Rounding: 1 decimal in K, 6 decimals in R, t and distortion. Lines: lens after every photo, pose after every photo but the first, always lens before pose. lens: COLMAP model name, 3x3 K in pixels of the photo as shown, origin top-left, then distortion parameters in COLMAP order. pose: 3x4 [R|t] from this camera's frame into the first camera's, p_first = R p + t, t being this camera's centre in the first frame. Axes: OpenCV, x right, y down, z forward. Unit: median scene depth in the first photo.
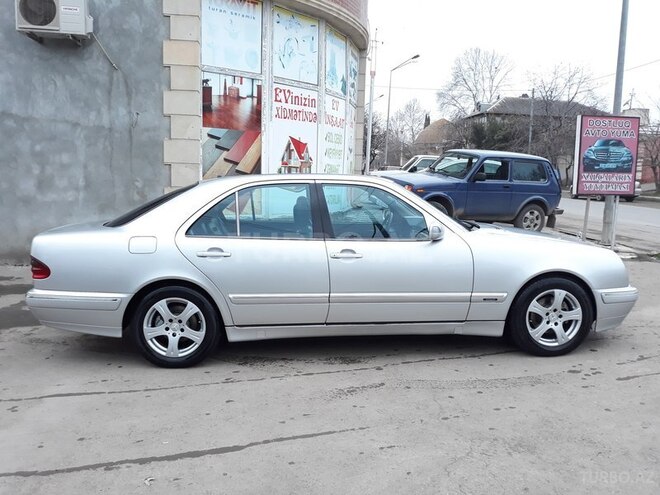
lens RADIAL K [[515.8, 0, 330.0], [0, 515.8, 247.5], [0, 0, 1]] dist [-0.008162, -0.007873]
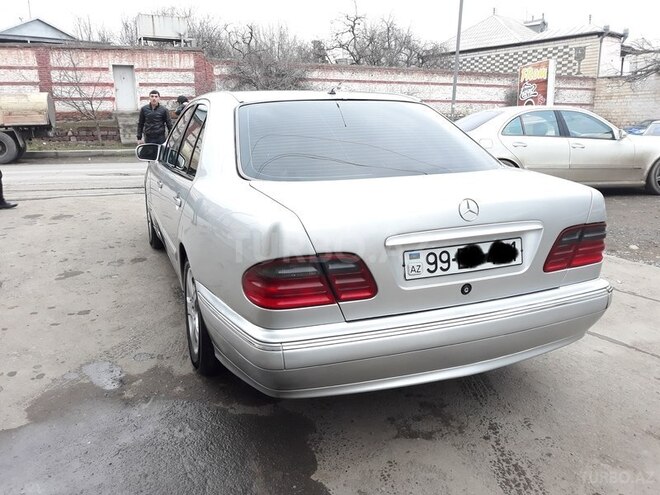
lens RADIAL K [[538.8, 0, 338.0], [0, 538.8, 245.2], [0, 0, 1]] dist [-0.014703, -0.006709]
pose [[-0.277129, -0.221968, 0.934842, -1.066376], [0.126848, 0.955982, 0.264591, -0.159223], [-0.952423, 0.191909, -0.236774, 1.430540]]
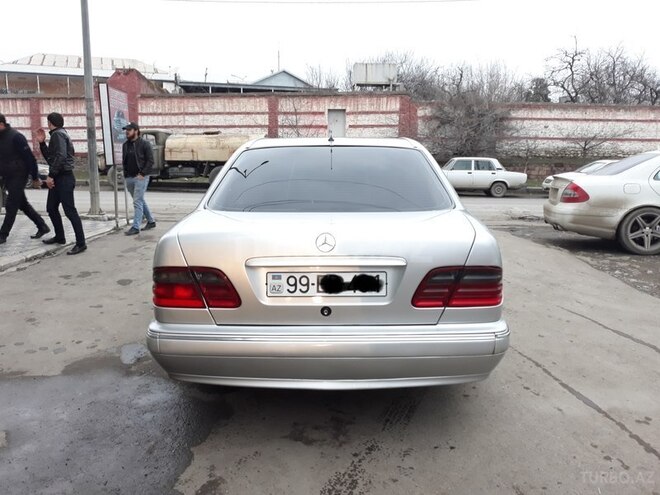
lens RADIAL K [[532.4, 0, 330.0], [0, 532.4, 247.5], [0, 0, 1]] dist [-0.007758, -0.009906]
pose [[0.120040, -0.168376, 0.978386, -1.185854], [0.124794, 0.980255, 0.153386, -0.122151], [-0.984894, 0.103684, 0.138682, 1.095289]]
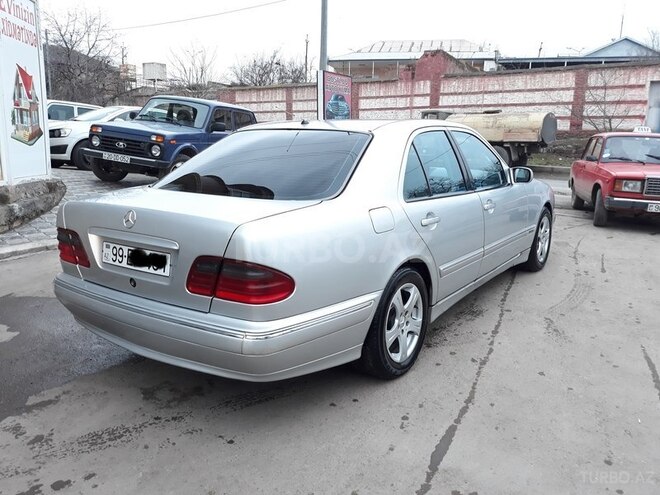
lens RADIAL K [[530.7, 0, 318.6], [0, 530.7, 247.6], [0, 0, 1]] dist [-0.018098, -0.005389]
pose [[0.651531, -0.156131, 0.742382, -0.943816], [0.091526, 0.987622, 0.127383, -0.065741], [-0.753081, -0.015047, 0.657756, 0.581087]]
